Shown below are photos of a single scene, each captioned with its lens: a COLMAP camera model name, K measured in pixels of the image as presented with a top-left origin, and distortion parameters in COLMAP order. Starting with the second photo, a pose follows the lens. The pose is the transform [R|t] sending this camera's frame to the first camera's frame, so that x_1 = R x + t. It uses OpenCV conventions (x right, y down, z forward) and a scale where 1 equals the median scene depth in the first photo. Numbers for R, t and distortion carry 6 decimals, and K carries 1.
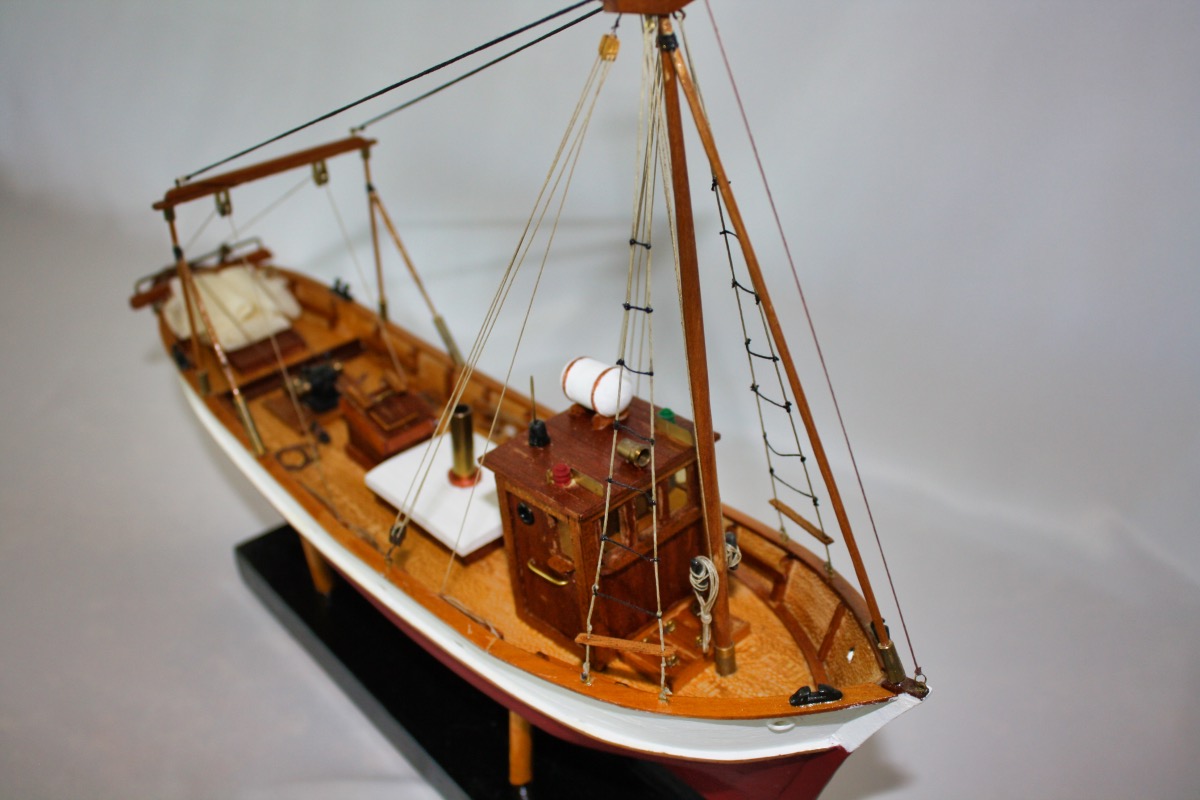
lens RADIAL K [[1237.5, 0, 600.1], [0, 1237.5, 400.3], [0, 0, 1]] dist [-0.109946, 0.000000]
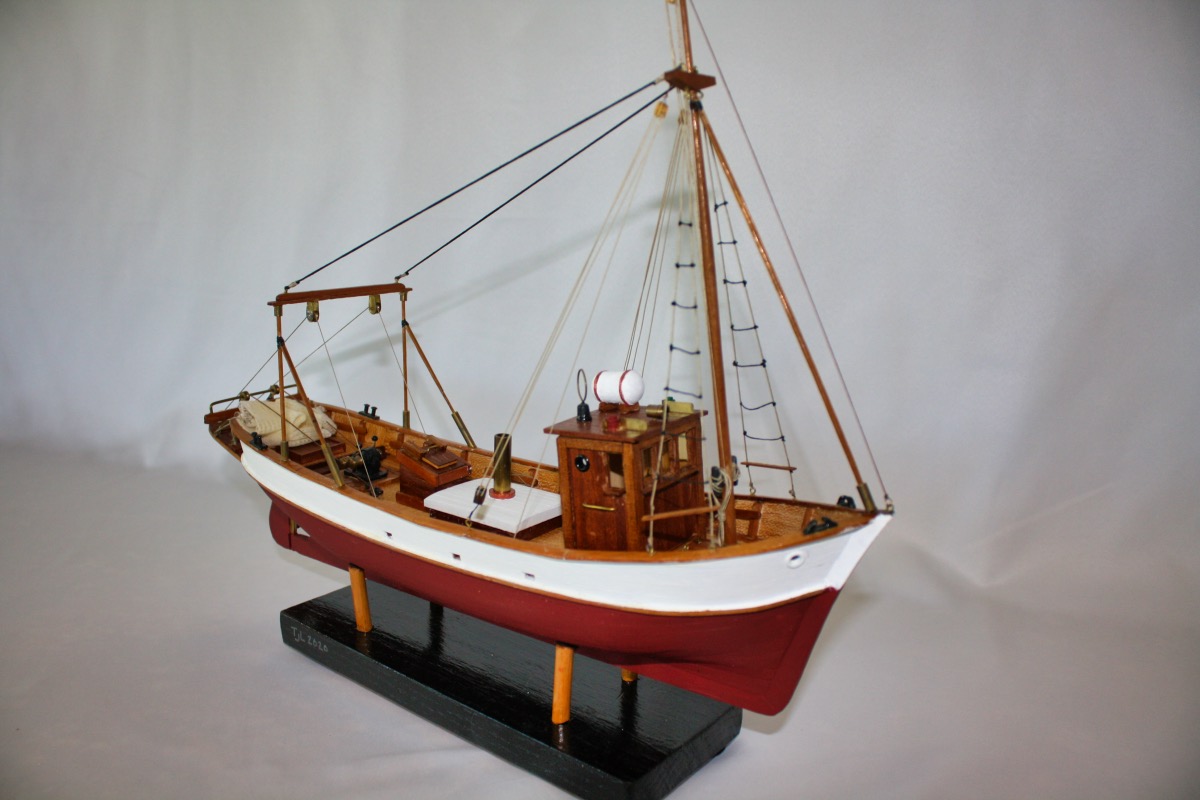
lens RADIAL K [[1015.7, 0, 601.2], [0, 1015.7, 400.6], [0, 0, 1]] dist [-0.130089, 0.054988]
pose [[0.980403, -0.013664, 0.196526, -0.221916], [0.077245, 0.944367, -0.319694, 0.330924], [-0.181224, 0.328610, 0.926916, -0.075246]]
